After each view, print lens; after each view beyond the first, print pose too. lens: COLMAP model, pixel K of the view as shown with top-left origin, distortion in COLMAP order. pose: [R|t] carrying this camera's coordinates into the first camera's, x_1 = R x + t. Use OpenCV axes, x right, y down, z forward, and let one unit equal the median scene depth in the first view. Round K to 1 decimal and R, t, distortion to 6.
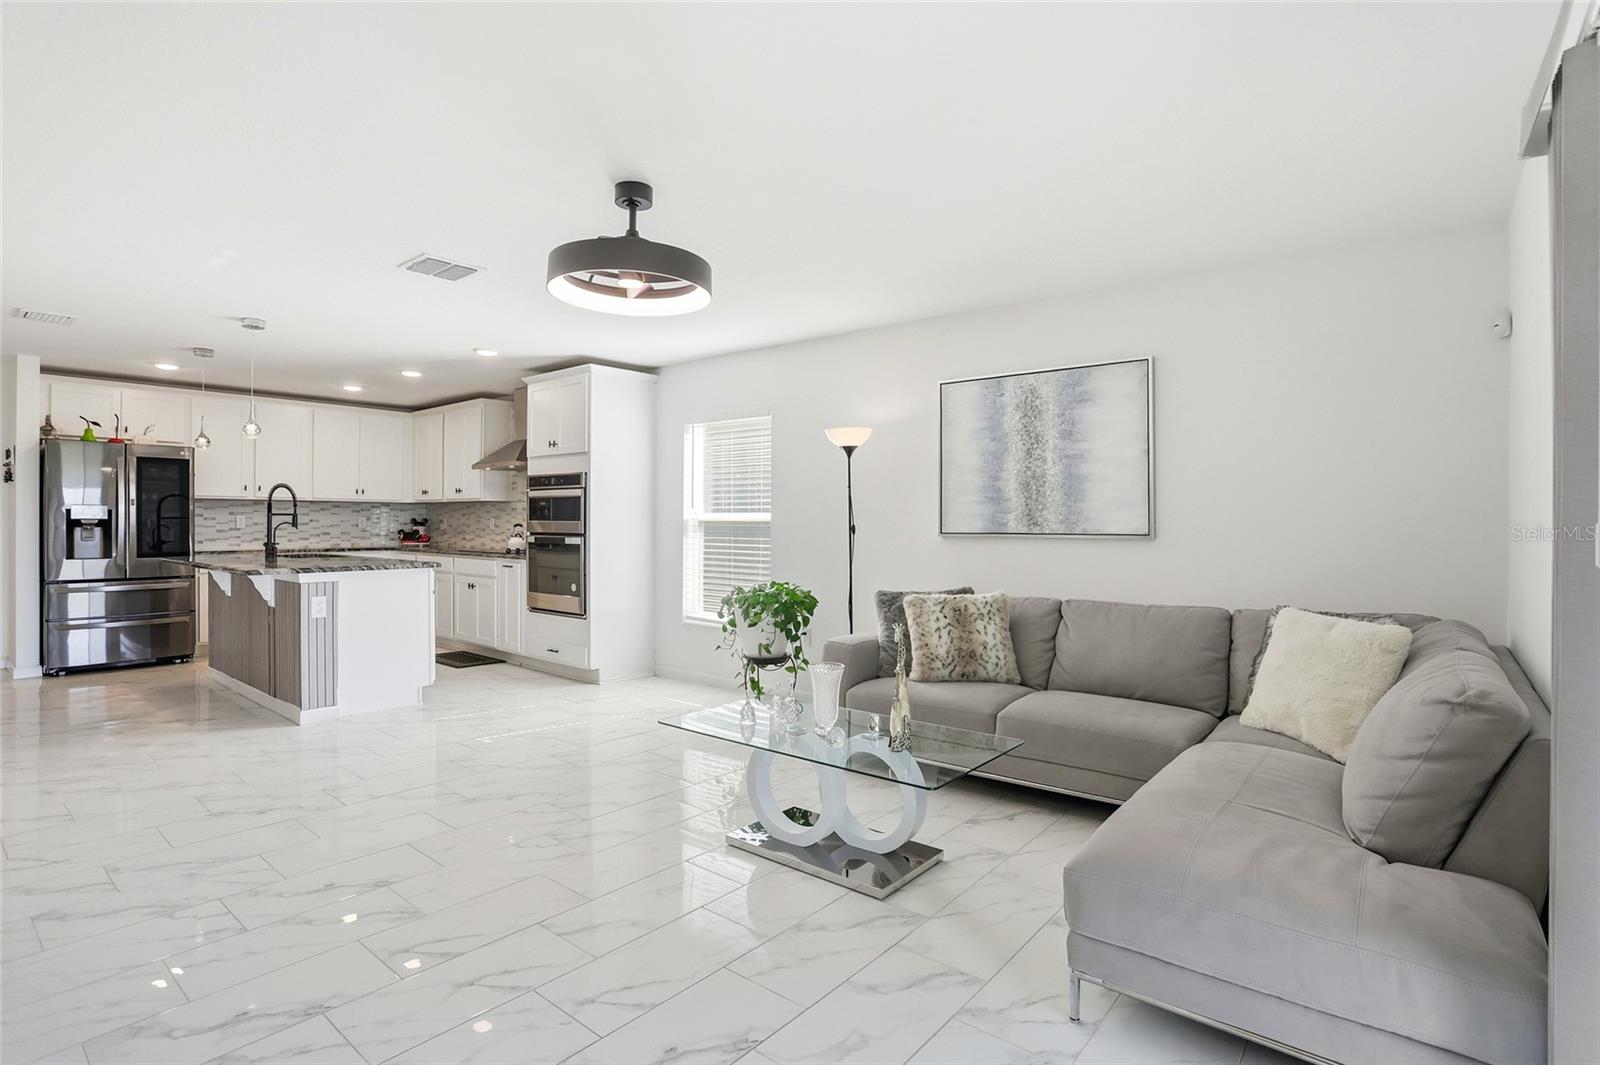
lens RADIAL K [[786.9, 0, 806.4], [0, 786.9, 523.0], [0, 0, 1]] dist [-0.073483, 0.029443]
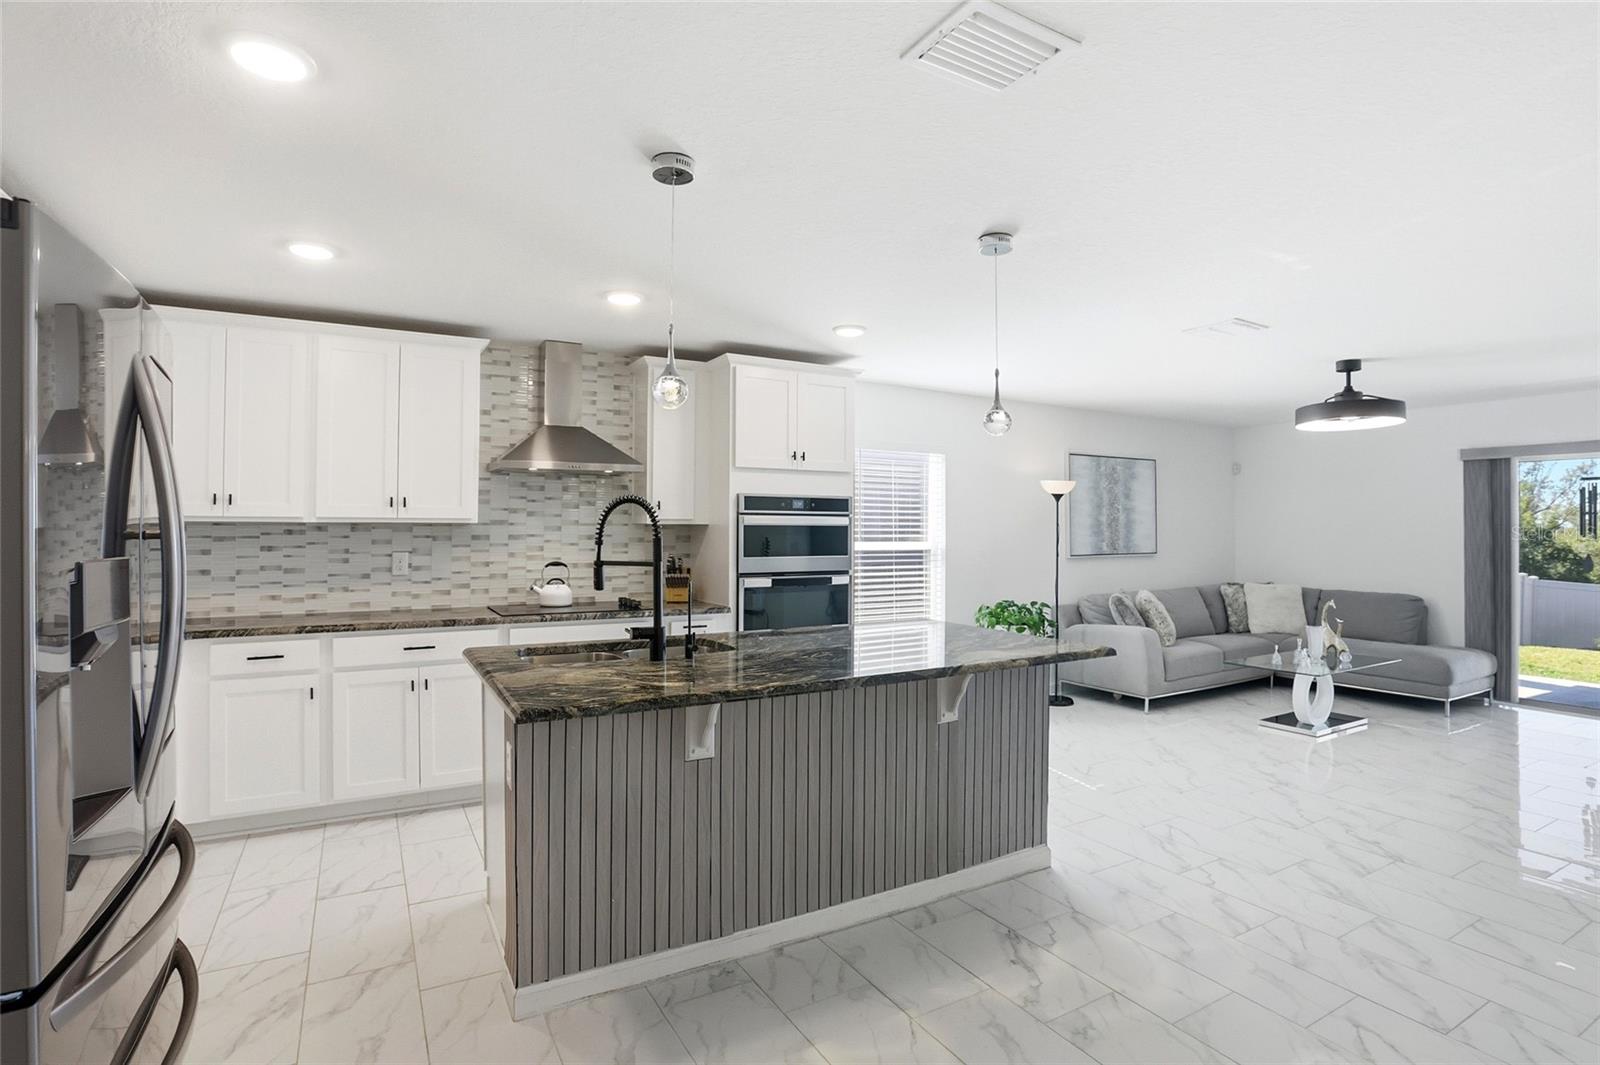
lens RADIAL K [[786.9, 0, 806.4], [0, 786.9, 523.0], [0, 0, 1]] dist [-0.073483, 0.029443]
pose [[0.358652, 0.004335, 0.933461, -1.081156], [0.000904, 0.999987, -0.004992, -0.032653], [-0.933471, 0.002634, 0.358643, 0.739218]]
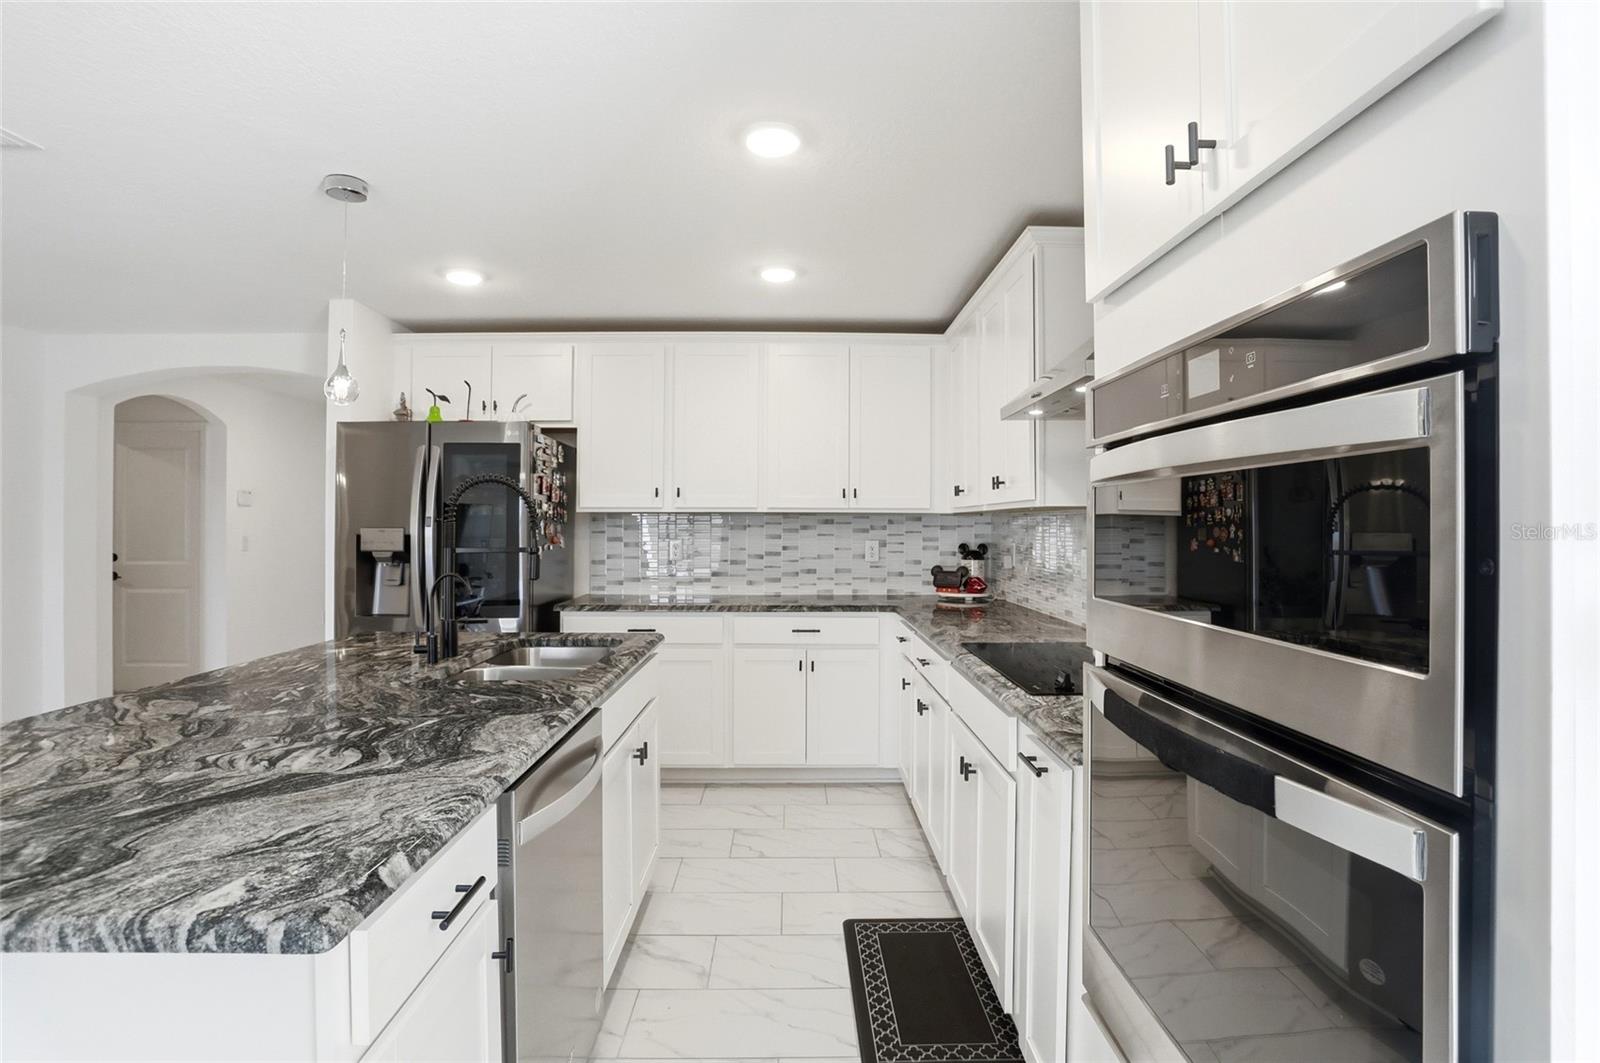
lens RADIAL K [[786.9, 0, 806.4], [0, 786.9, 522.0], [0, 0, 1]] dist [-0.073483, 0.029443]
pose [[0.641928, -0.007052, -0.766732, -0.262635], [-0.000141, 0.999957, -0.009314, -0.022411], [0.766765, 0.006087, 0.641899, 0.865722]]
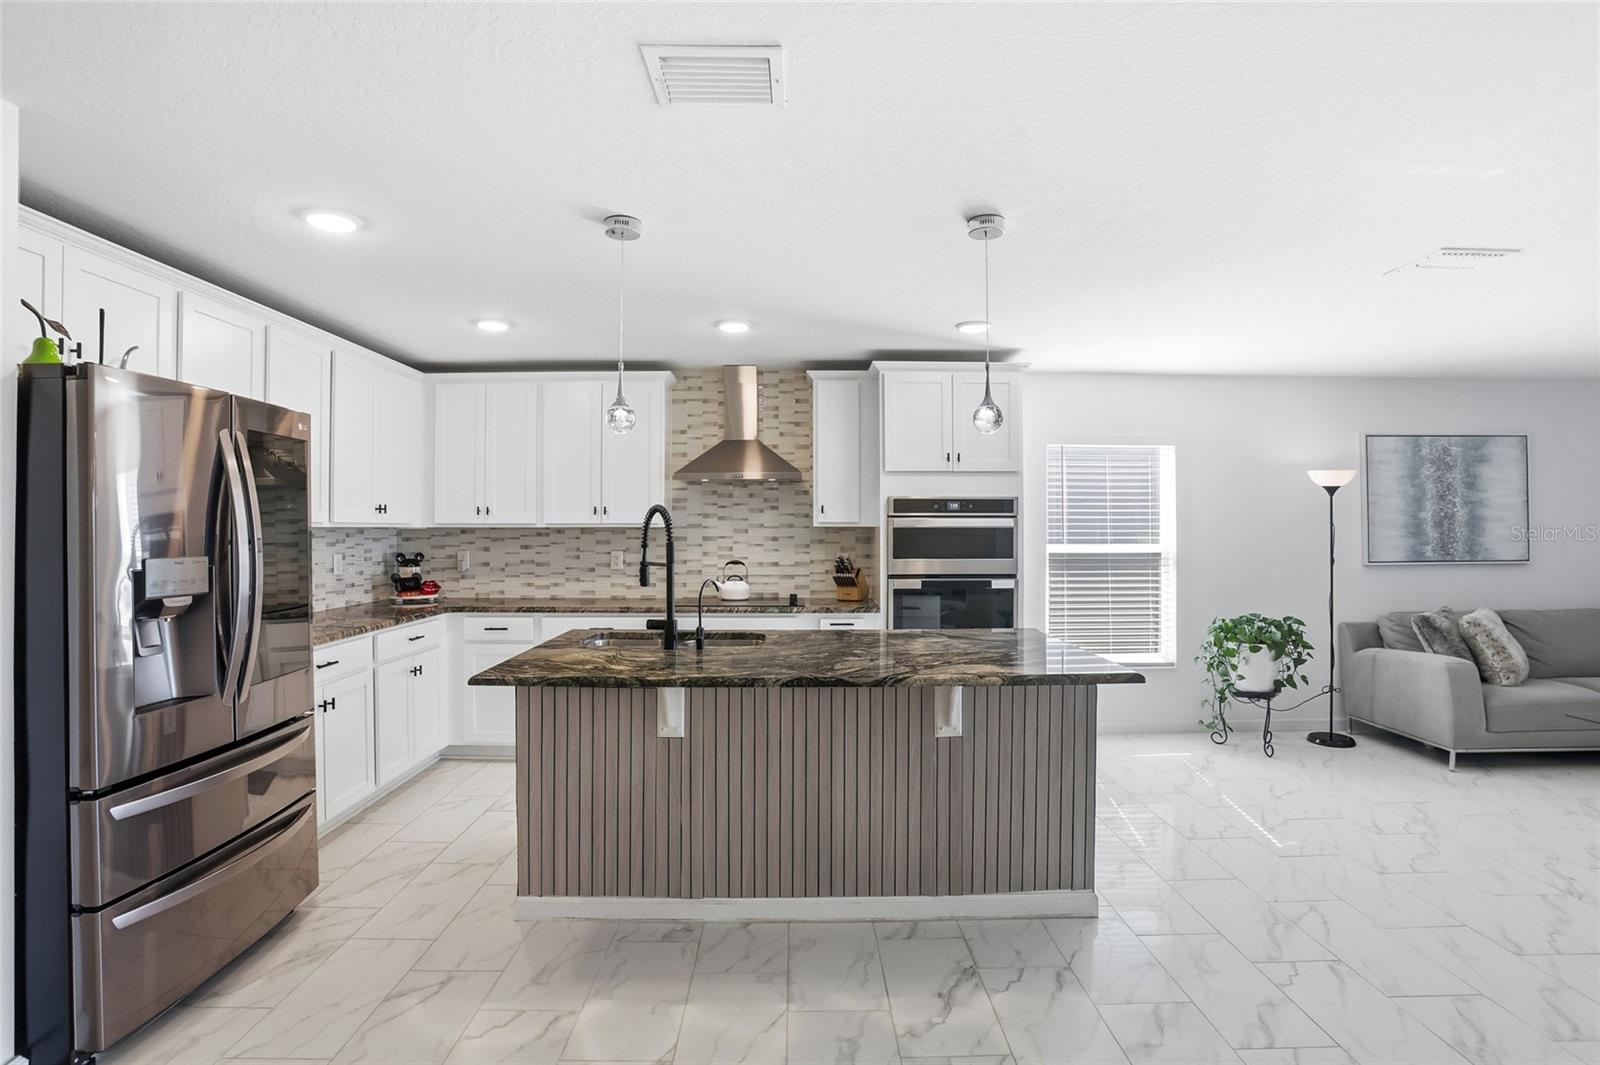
lens RADIAL K [[786.9, 0, 806.4], [0, 786.9, 523.0], [0, 0, 1]] dist [-0.073483, 0.029443]
pose [[0.765291, -0.002492, 0.643680, -0.955676], [0.005760, 0.999979, -0.002977, -0.037243], [-0.643659, 0.005986, 0.765289, 0.526216]]
